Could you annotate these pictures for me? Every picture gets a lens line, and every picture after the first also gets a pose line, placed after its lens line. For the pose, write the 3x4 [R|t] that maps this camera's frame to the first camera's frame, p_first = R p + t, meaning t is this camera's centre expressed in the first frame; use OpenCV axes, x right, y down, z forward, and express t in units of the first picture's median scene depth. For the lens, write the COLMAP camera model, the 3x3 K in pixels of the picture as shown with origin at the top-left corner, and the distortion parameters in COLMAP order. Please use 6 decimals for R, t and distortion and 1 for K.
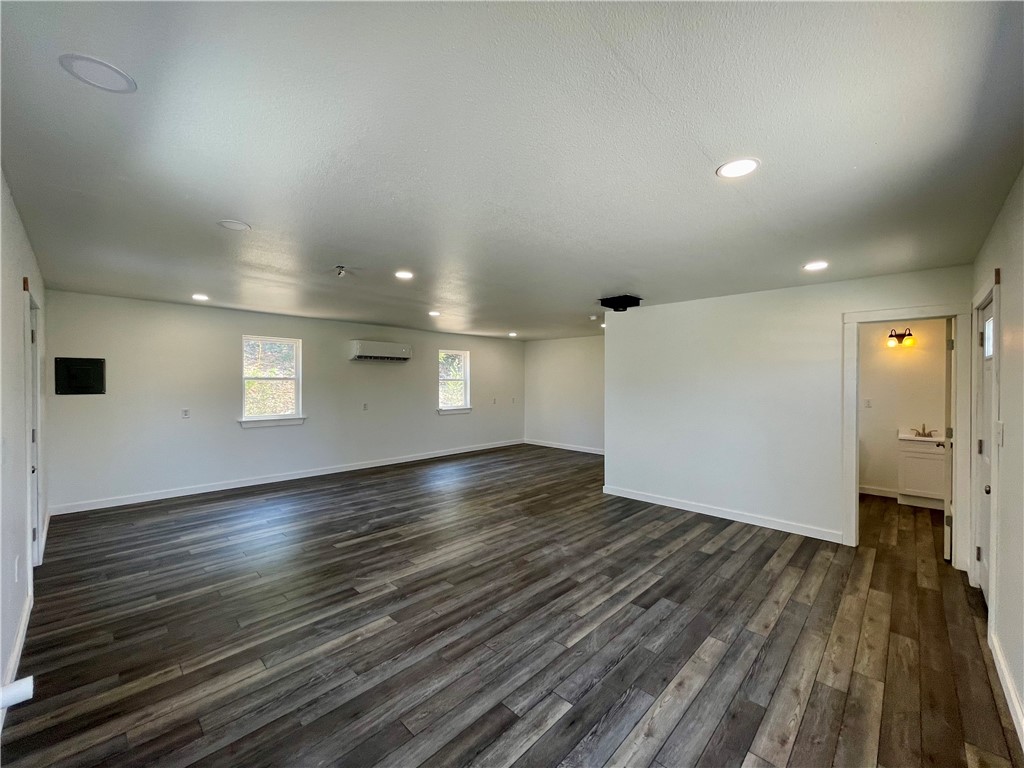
lens RADIAL K [[412.9, 0, 512.0], [0, 412.9, 384.0], [0, 0, 1]] dist [0.000655, 0.000004]
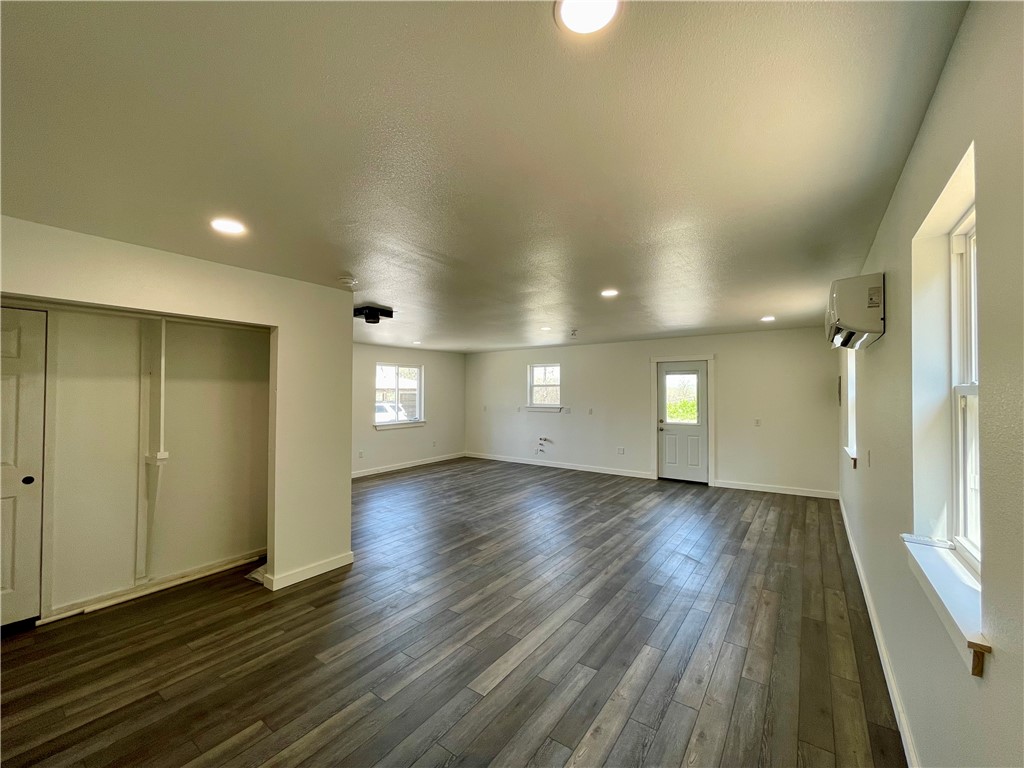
lens RADIAL K [[412.9, 0, 512.0], [0, 412.9, 384.0], [0, 0, 1]] dist [0.000655, 0.000004]
pose [[-0.989835, -0.007046, -0.142049, 0.101485], [-0.004499, 0.999823, -0.018247, -0.020460], [0.142153, -0.017423, -0.989691, 2.718794]]
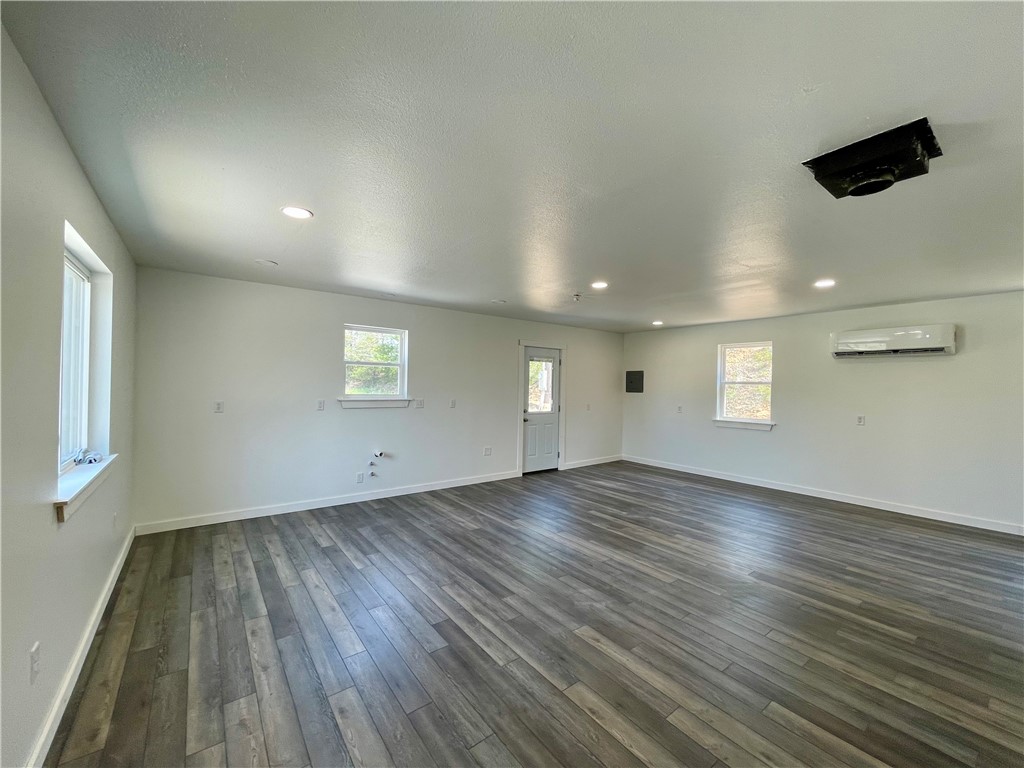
lens RADIAL K [[412.9, 0, 512.0], [0, 412.9, 384.0], [0, 0, 1]] dist [0.000655, 0.000004]
pose [[-0.149964, -0.007934, -0.988660, 0.926649], [-0.020416, 0.999779, -0.004926, 0.011653], [0.988481, 0.019446, -0.150093, 0.999965]]
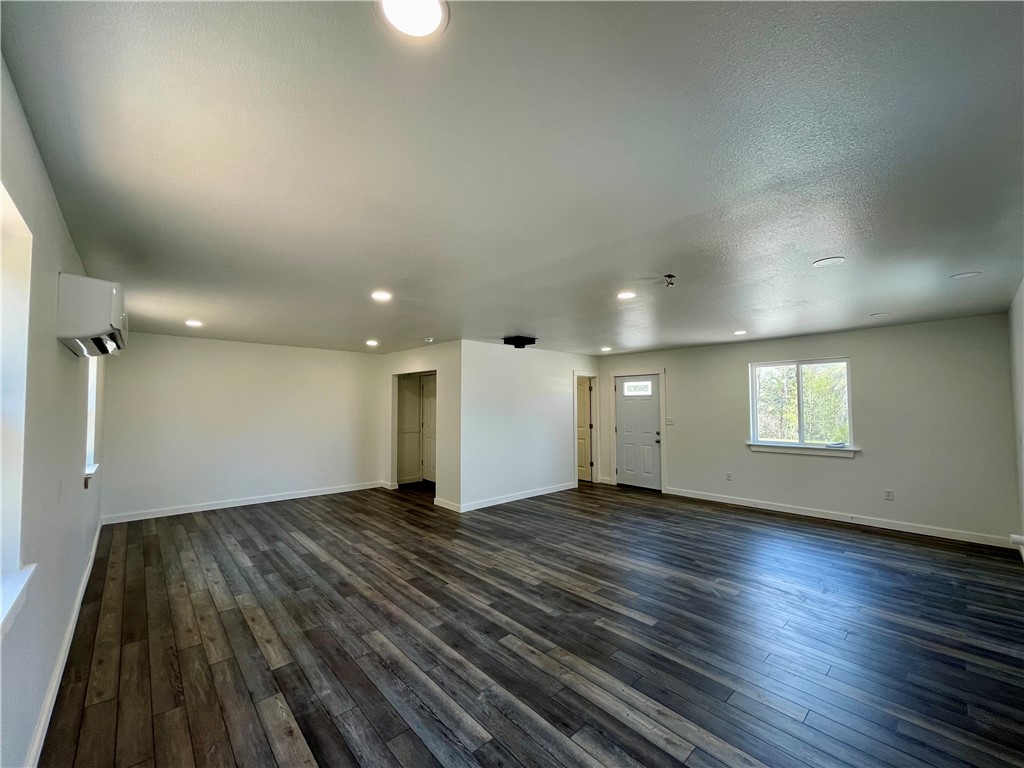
lens RADIAL K [[410.2, 0, 511.1], [0, 410.2, 387.5], [0, 0, 1]] dist [0.001123, -0.000333]
pose [[0.065605, 0.037320, 0.997148, -1.293242], [0.007189, 0.999257, -0.037872, -0.018344], [-0.997820, 0.009653, 0.065288, 1.283742]]
